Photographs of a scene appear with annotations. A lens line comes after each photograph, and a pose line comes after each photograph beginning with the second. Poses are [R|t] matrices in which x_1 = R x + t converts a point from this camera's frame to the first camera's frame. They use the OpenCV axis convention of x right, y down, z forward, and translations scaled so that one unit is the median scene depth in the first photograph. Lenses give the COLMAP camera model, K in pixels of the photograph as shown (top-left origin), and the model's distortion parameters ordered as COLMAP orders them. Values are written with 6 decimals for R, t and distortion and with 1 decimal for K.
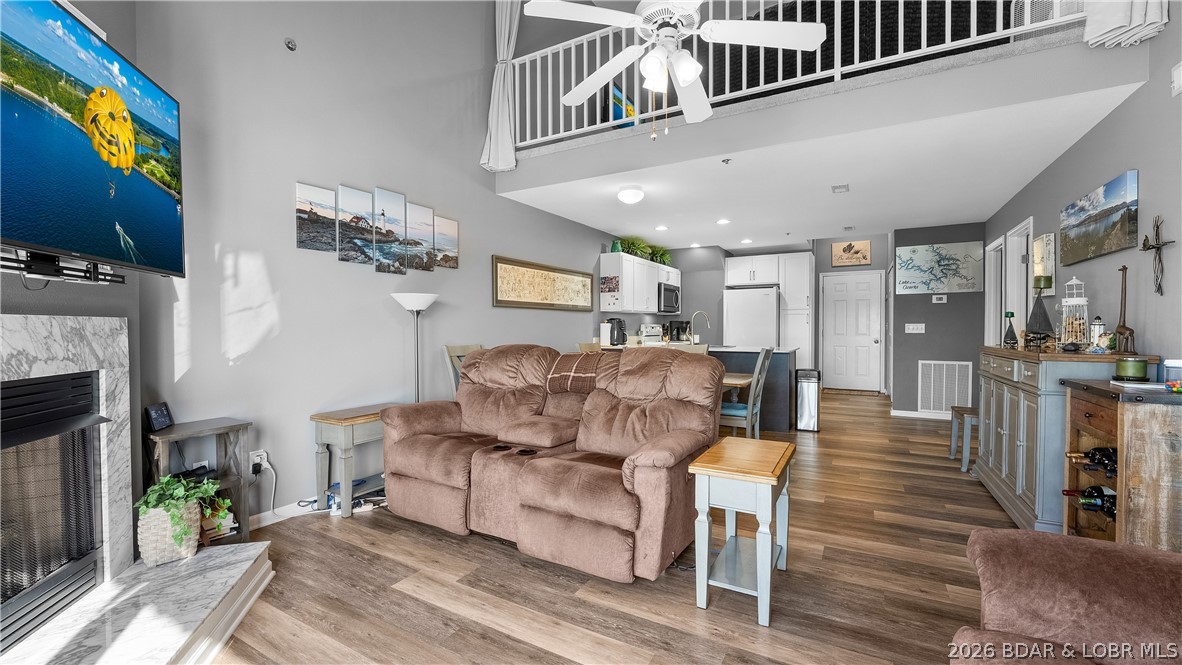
lens RADIAL K [[496.5, 0, 604.0], [0, 496.5, 332.5], [0, 0, 1]] dist [0.000717, 0.000177]
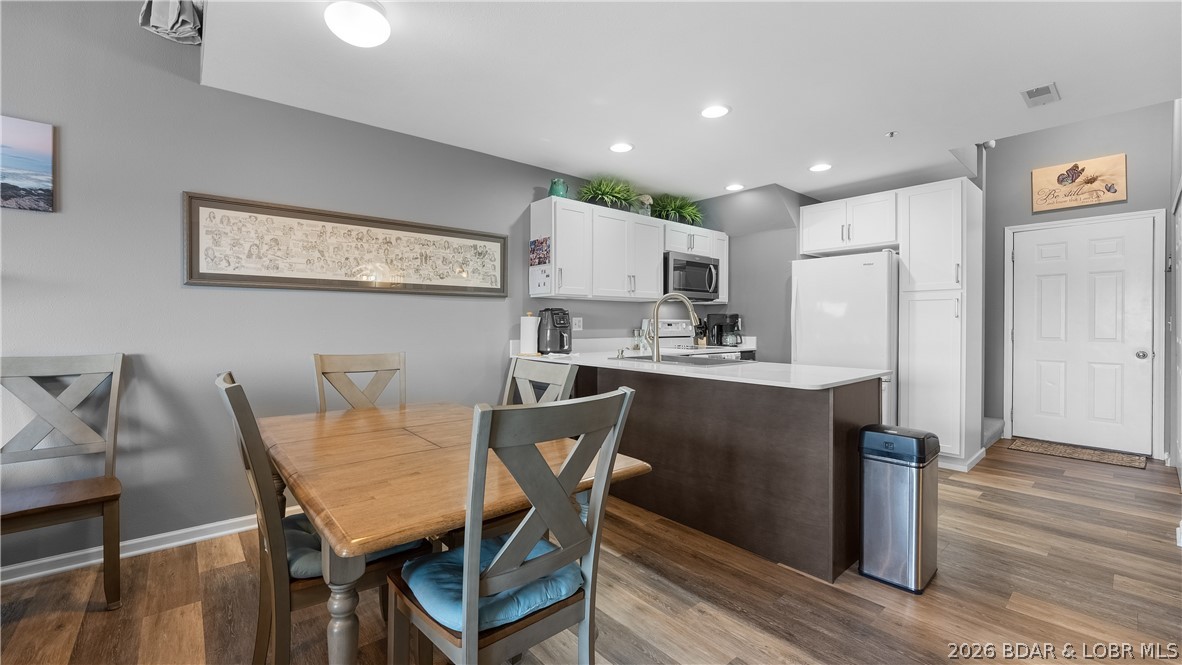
lens RADIAL K [[496.5, 0, 595.0], [0, 496.5, 321.5], [0, 0, 1]] dist [0.000717, 0.000177]
pose [[0.936725, 0.003753, -0.350046, 0.237529], [-0.008419, 0.999895, -0.011808, -0.005487], [0.349965, 0.014008, 0.936658, 0.387043]]
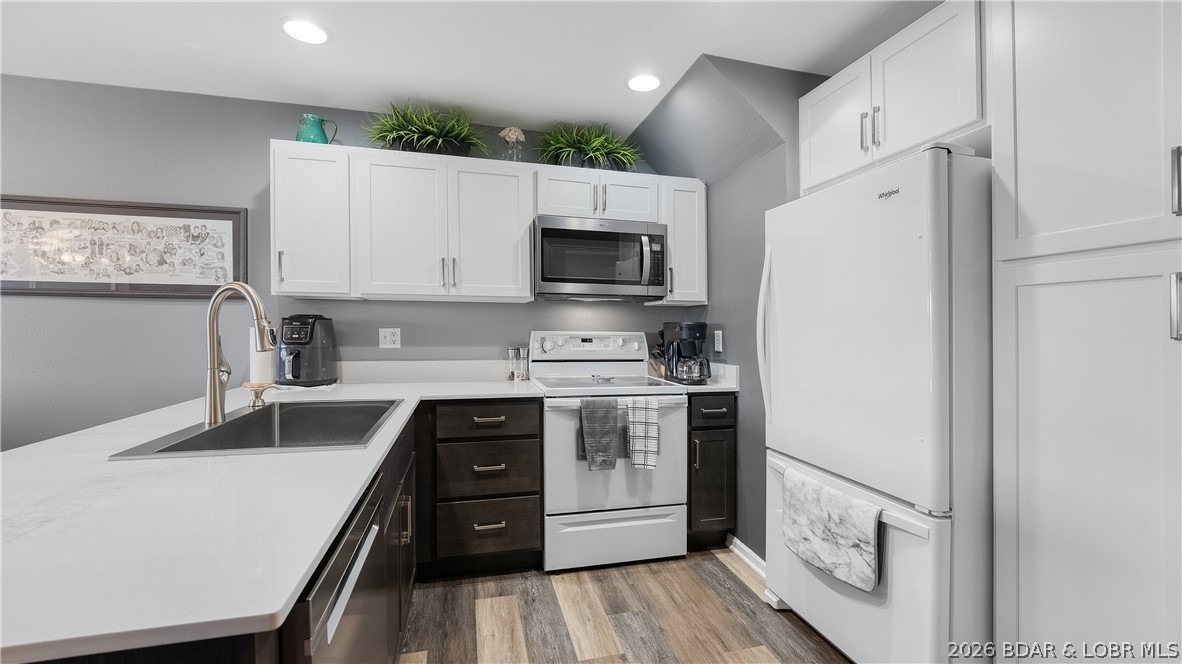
lens RADIAL K [[496.5, 0, 602.2], [0, 496.5, 316.8], [0, 0, 1]] dist [0.000717, 0.000177]
pose [[0.675082, -0.005906, -0.737719, 0.398177], [-0.018402, 0.999522, -0.024841, -0.018584], [0.737513, 0.030345, 0.674651, 0.772078]]
